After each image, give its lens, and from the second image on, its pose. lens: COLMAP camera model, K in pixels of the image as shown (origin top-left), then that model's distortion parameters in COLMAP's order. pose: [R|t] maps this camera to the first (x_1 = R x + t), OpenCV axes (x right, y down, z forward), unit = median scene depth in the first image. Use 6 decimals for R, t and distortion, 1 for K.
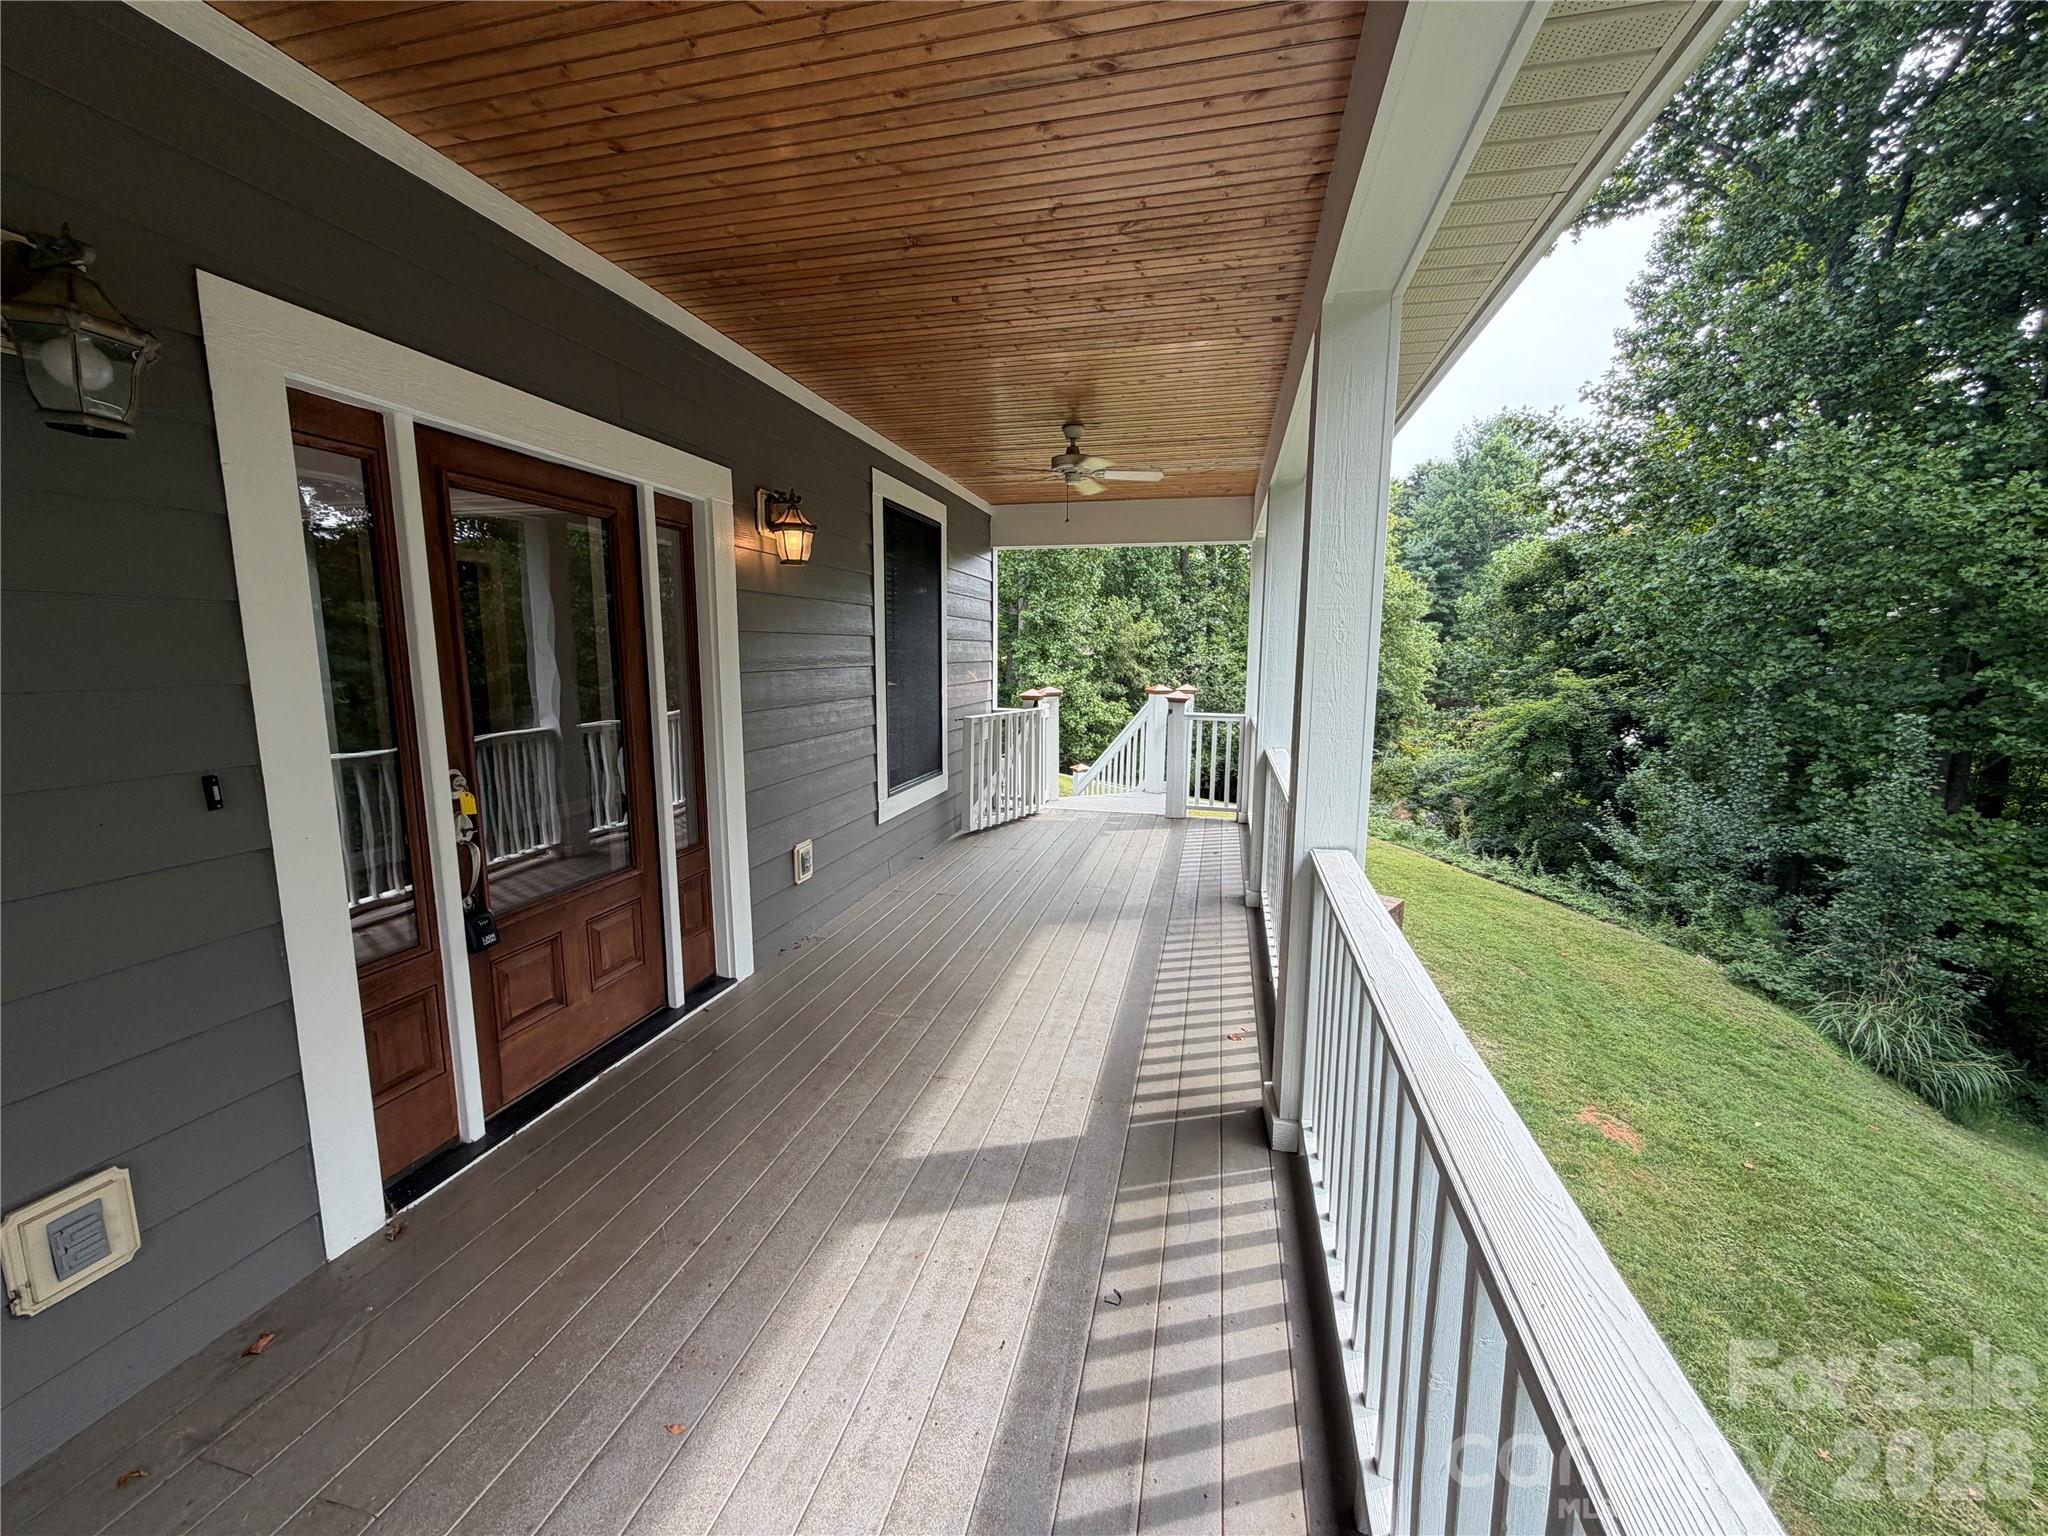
lens RADIAL K [[816.9, 0, 1026.1], [0, 816.9, 766.8], [0, 0, 1]] dist [-0.001976, 0.000781]
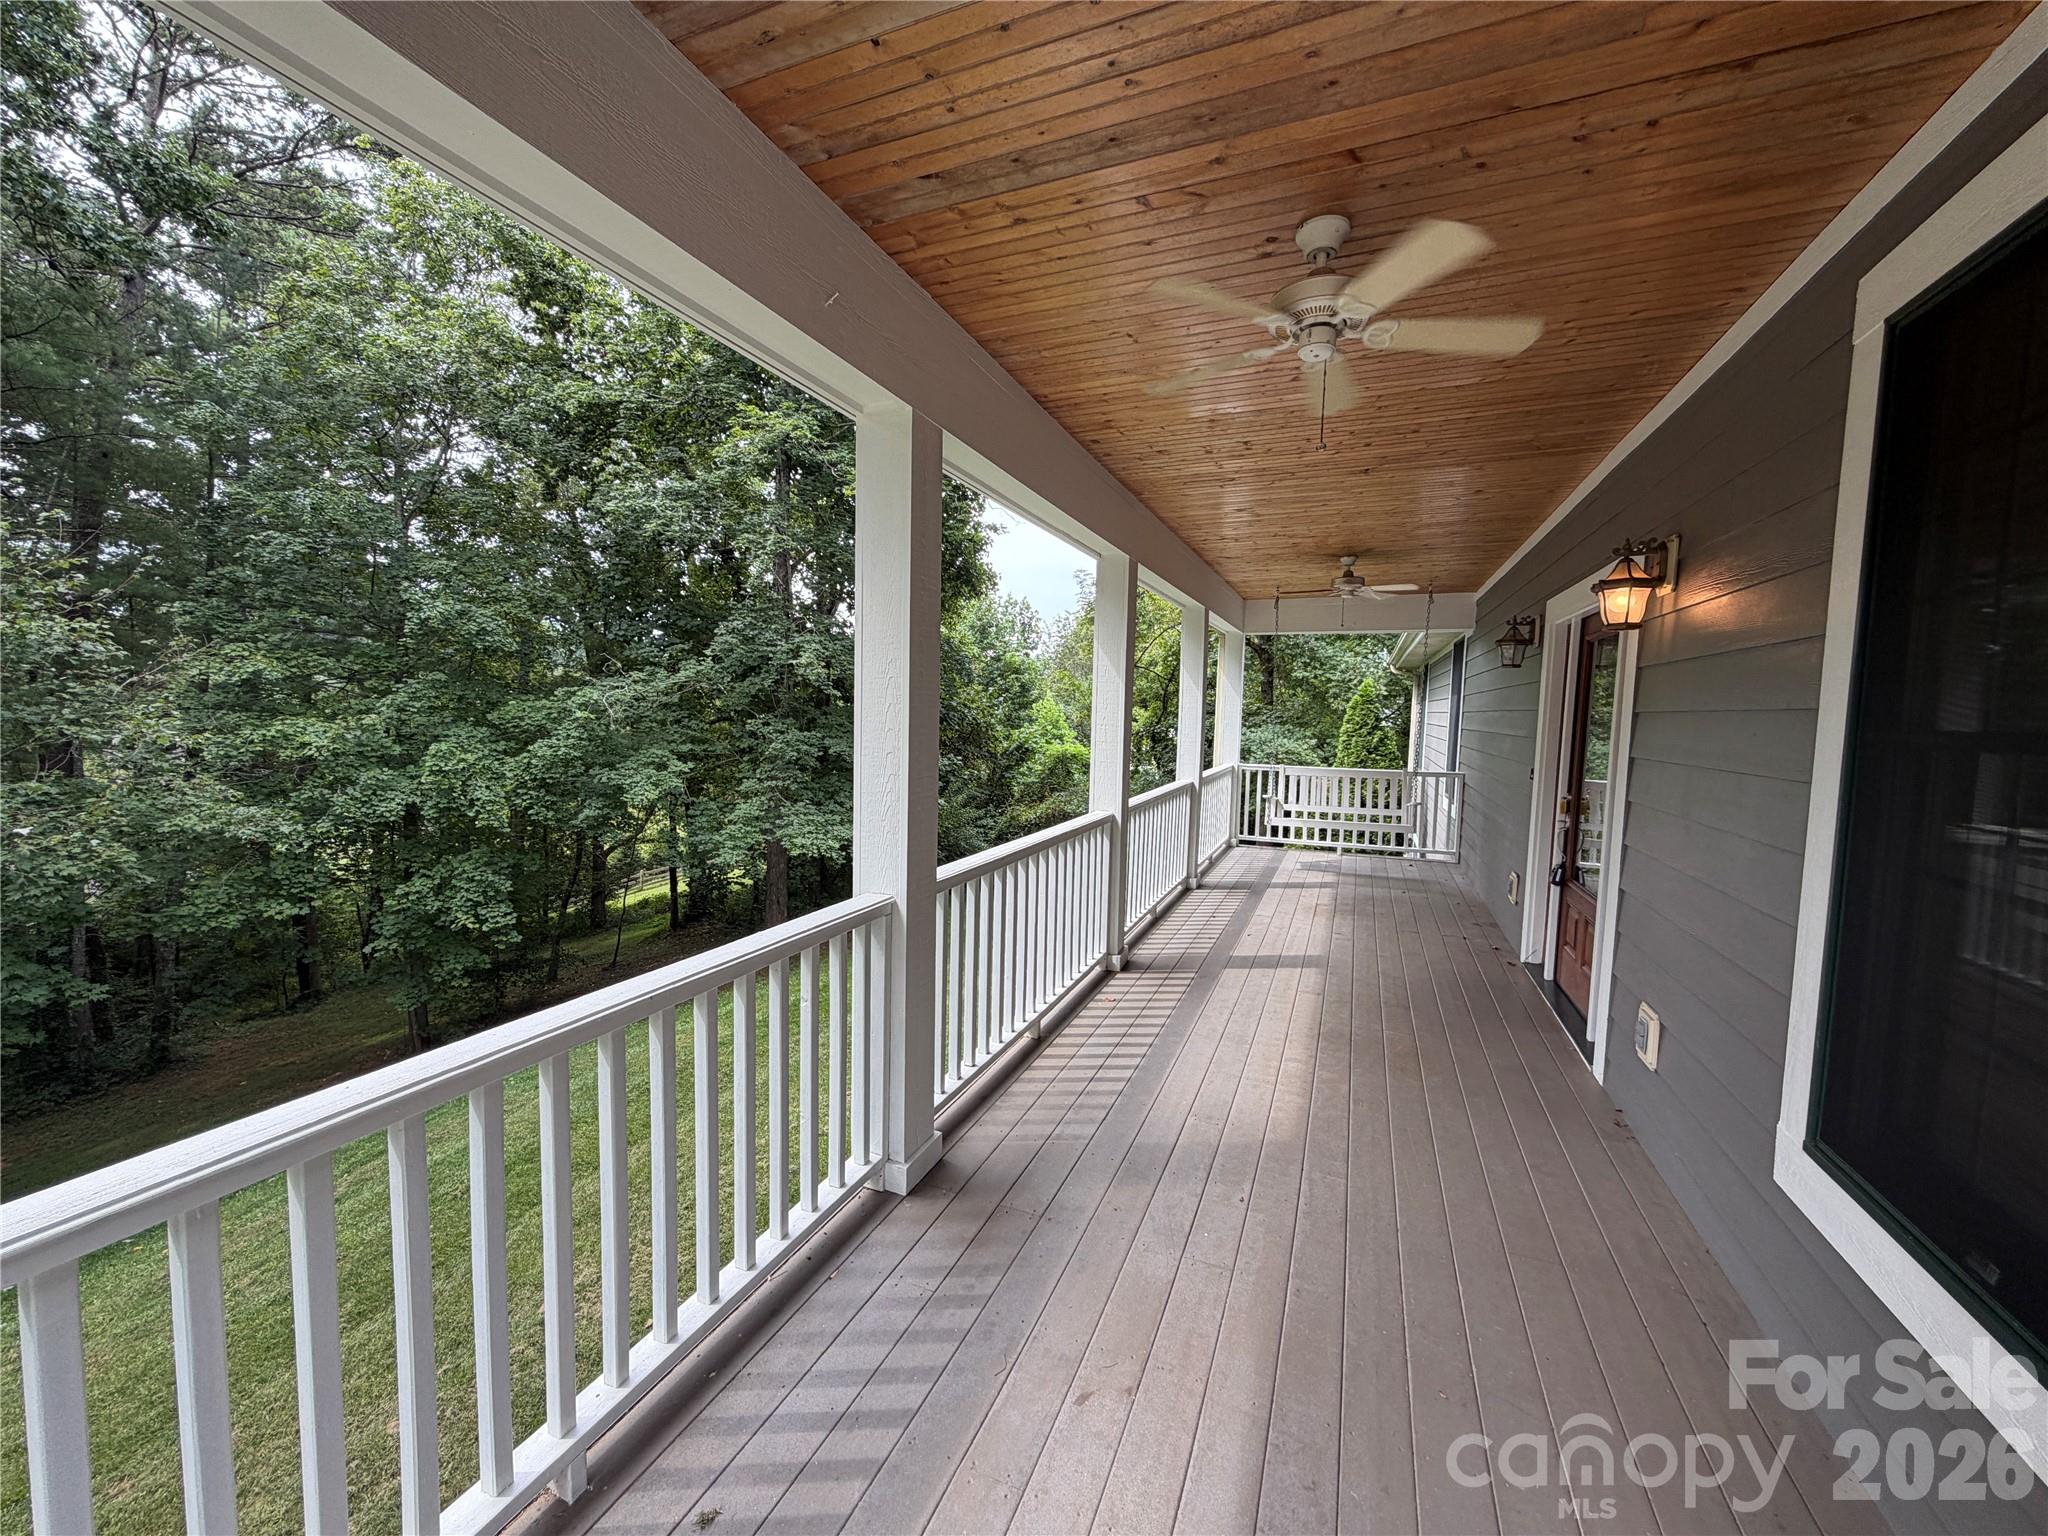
lens RADIAL K [[816.9, 0, 1021.6], [0, 816.9, 764.8], [0, 0, 1]] dist [-0.001976, 0.000781]
pose [[-0.986884, -0.041602, 0.155977, 0.233697], [-0.007922, 0.977540, 0.210602, -0.375590], [-0.161235, 0.206604, -0.965048, 2.545940]]
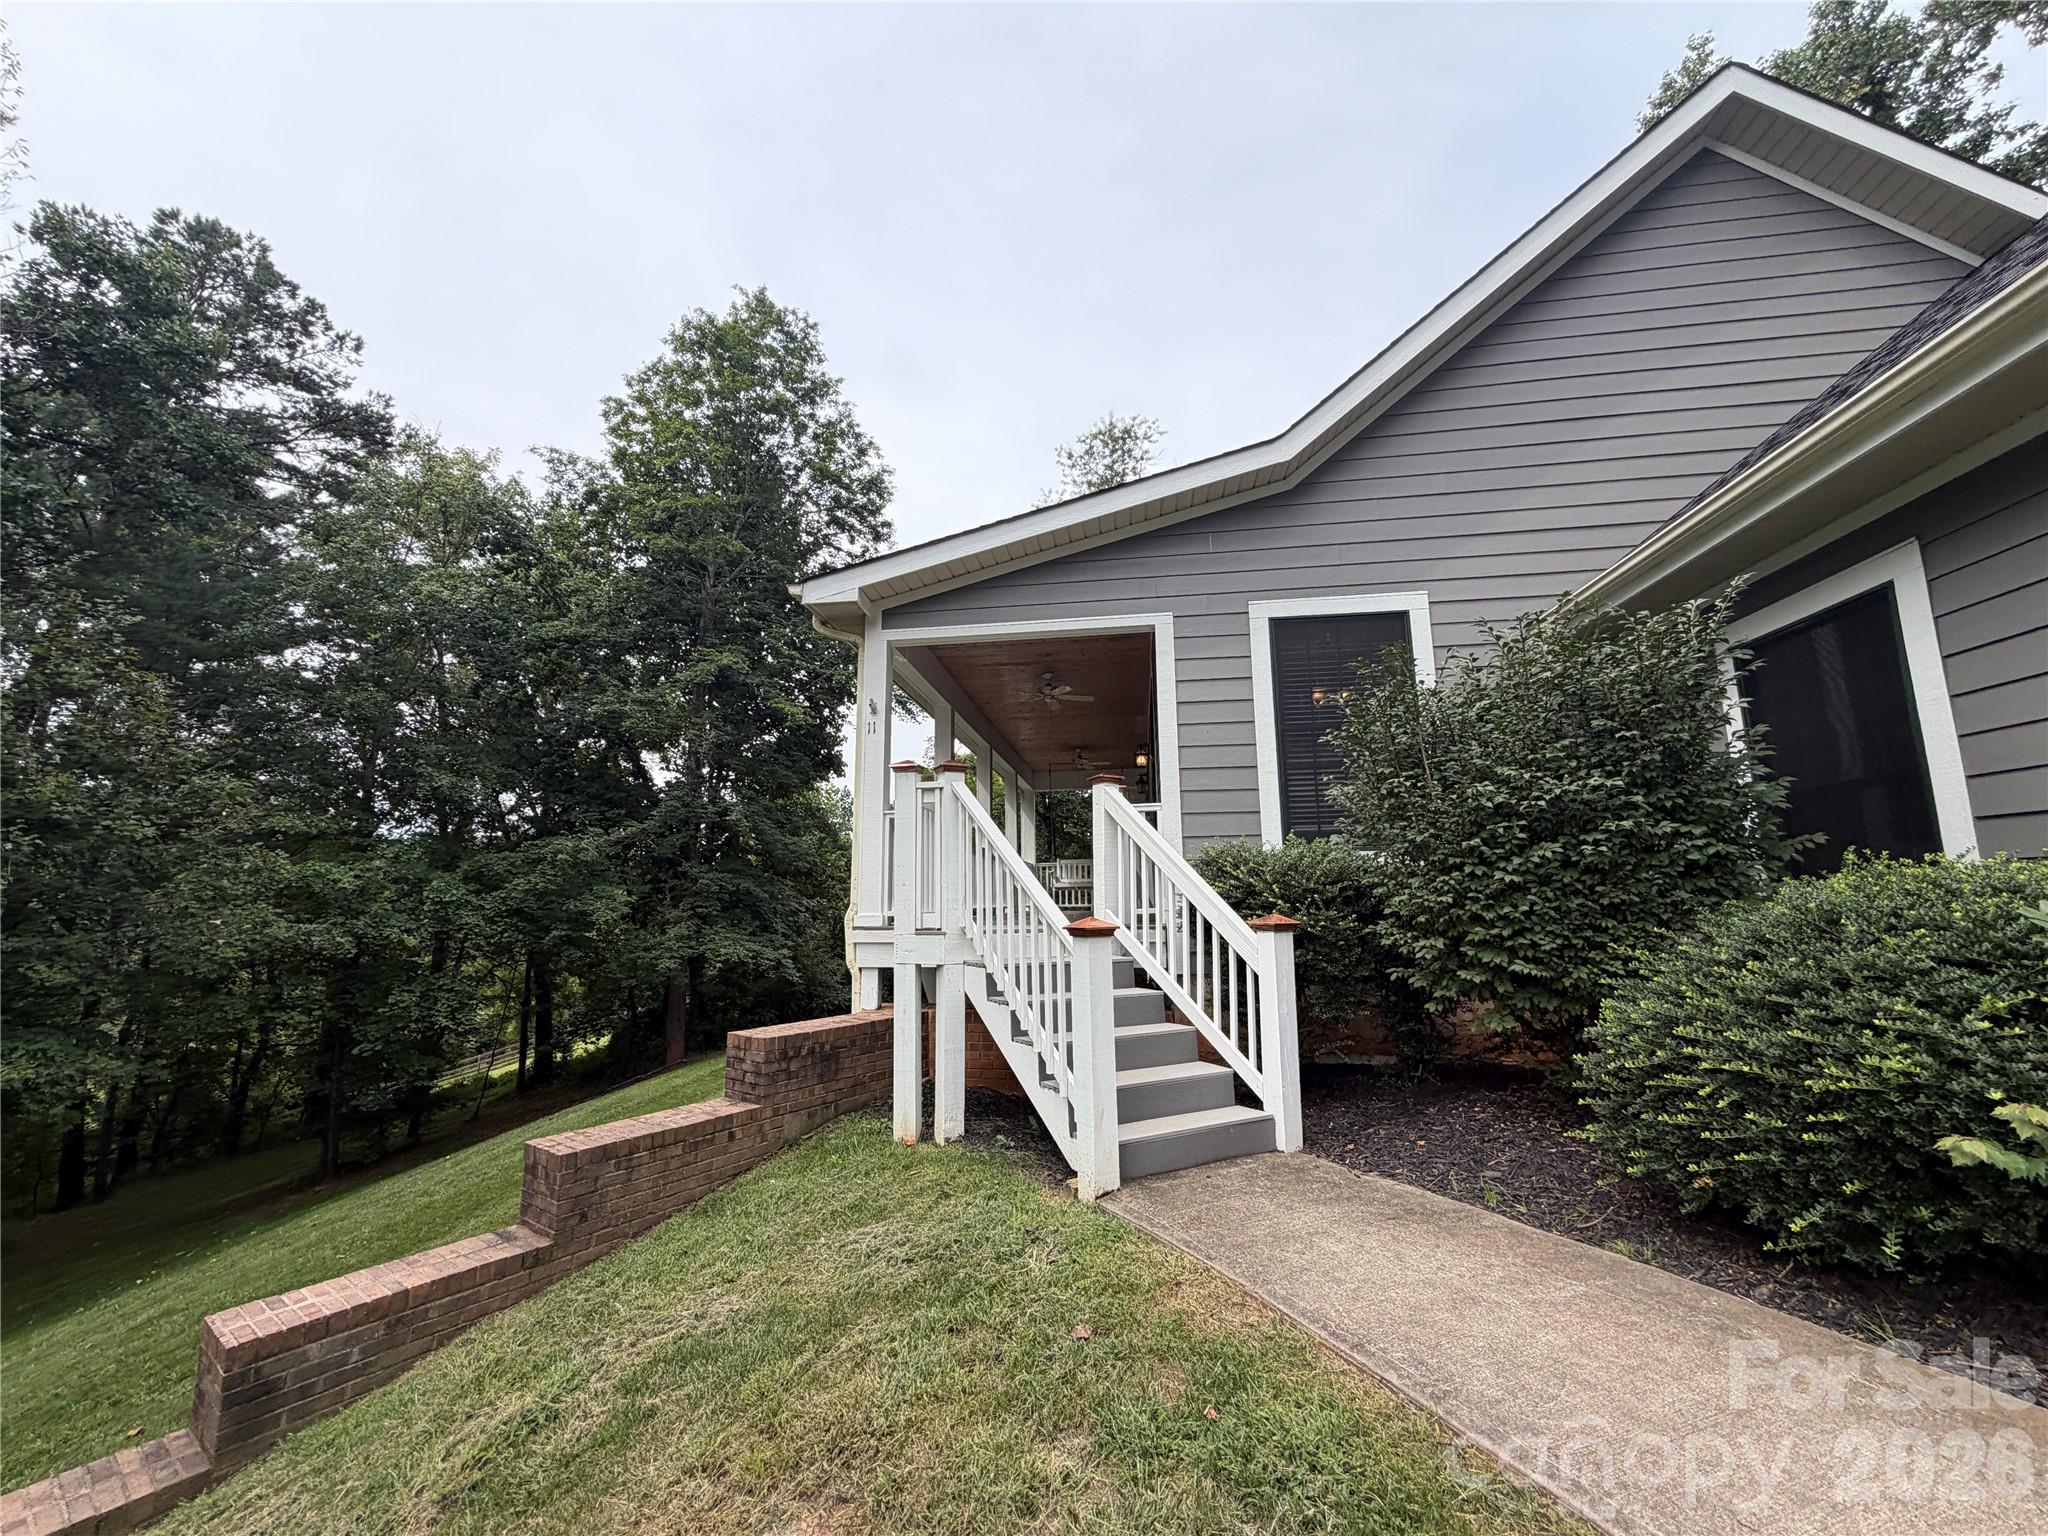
lens RADIAL K [[816.9, 0, 1024.1], [0, 816.9, 771.1], [0, 0, 1]] dist [-0.001976, 0.000781]
pose [[-0.995656, -0.013980, -0.092048, 0.548906], [-0.012242, 0.999737, -0.019416, -0.211178], [0.092295, -0.018205, -0.995565, 5.386216]]
